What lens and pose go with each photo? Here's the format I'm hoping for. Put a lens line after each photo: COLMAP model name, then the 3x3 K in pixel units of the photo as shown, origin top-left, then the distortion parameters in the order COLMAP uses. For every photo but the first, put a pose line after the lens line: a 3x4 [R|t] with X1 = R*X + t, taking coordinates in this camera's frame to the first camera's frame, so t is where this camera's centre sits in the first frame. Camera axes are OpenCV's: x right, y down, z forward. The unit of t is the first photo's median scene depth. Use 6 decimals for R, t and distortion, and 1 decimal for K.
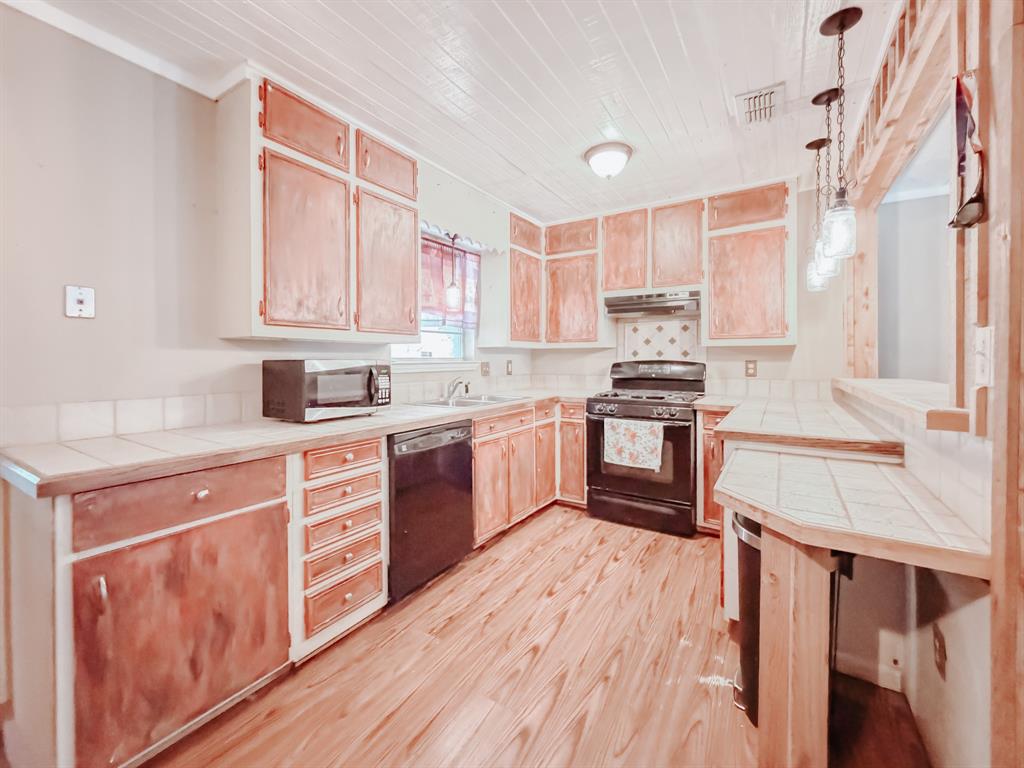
lens RADIAL K [[429.1, 0, 527.8], [0, 429.1, 368.2], [0, 0, 1]] dist [0.002627, 0.001795]
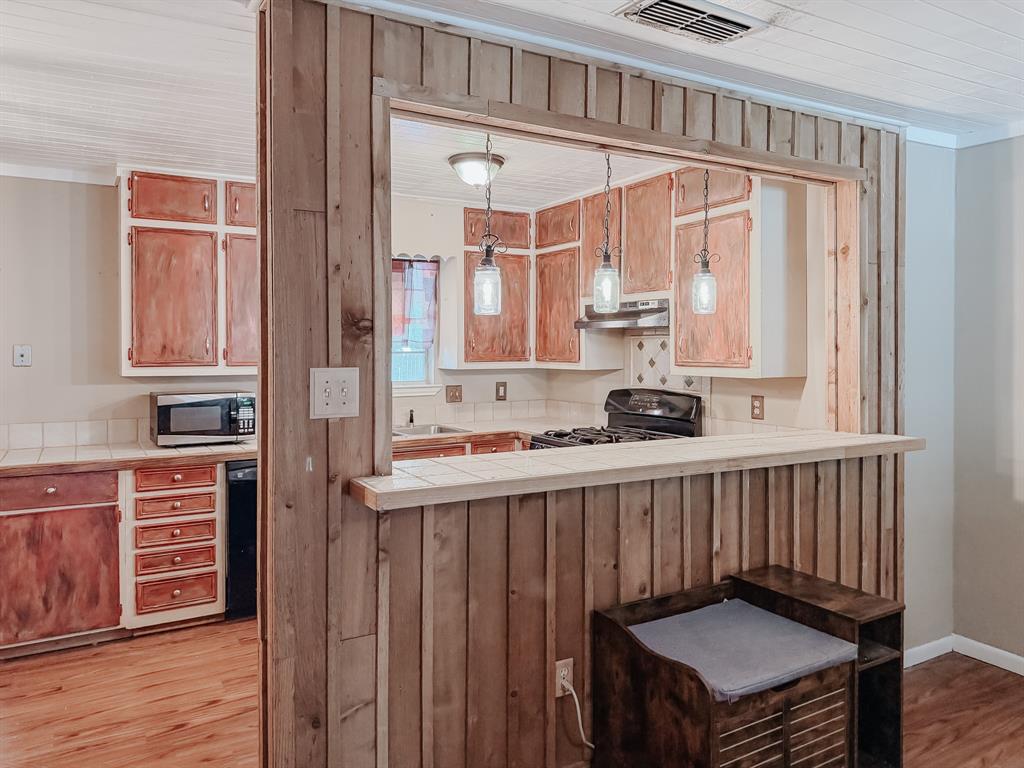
lens RADIAL K [[719.7, 0, 536.3], [0, 719.7, 373.7], [0, 0, 1]] dist [0.044849, -0.042572]
pose [[0.890324, 0.019451, -0.454912, 1.169240], [-0.012716, 0.999760, 0.017861, -0.110830], [0.455150, -0.010118, 0.890357, -0.296879]]
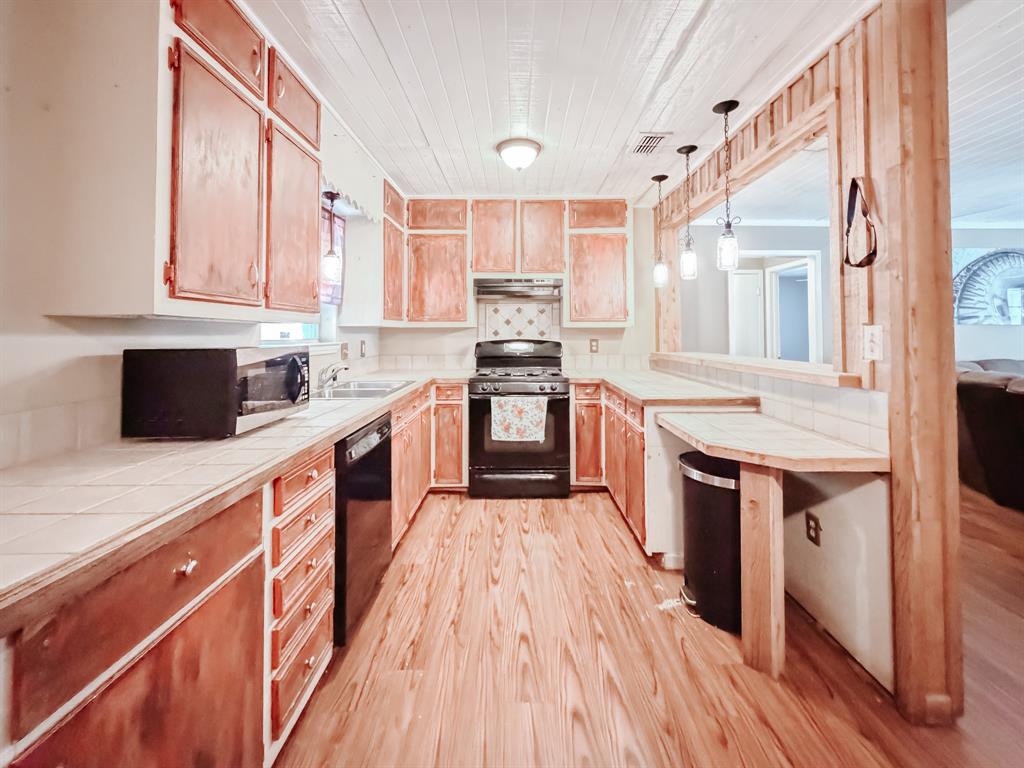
lens RADIAL K [[429.1, 0, 537.6], [0, 429.1, 329.1], [0, 0, 1]] dist [0.002627, 0.001795]
pose [[0.842990, 0.004072, 0.537914, -0.411990], [0.013951, 0.999470, -0.029429, -0.020640], [-0.537749, 0.032313, 0.842486, 0.108766]]
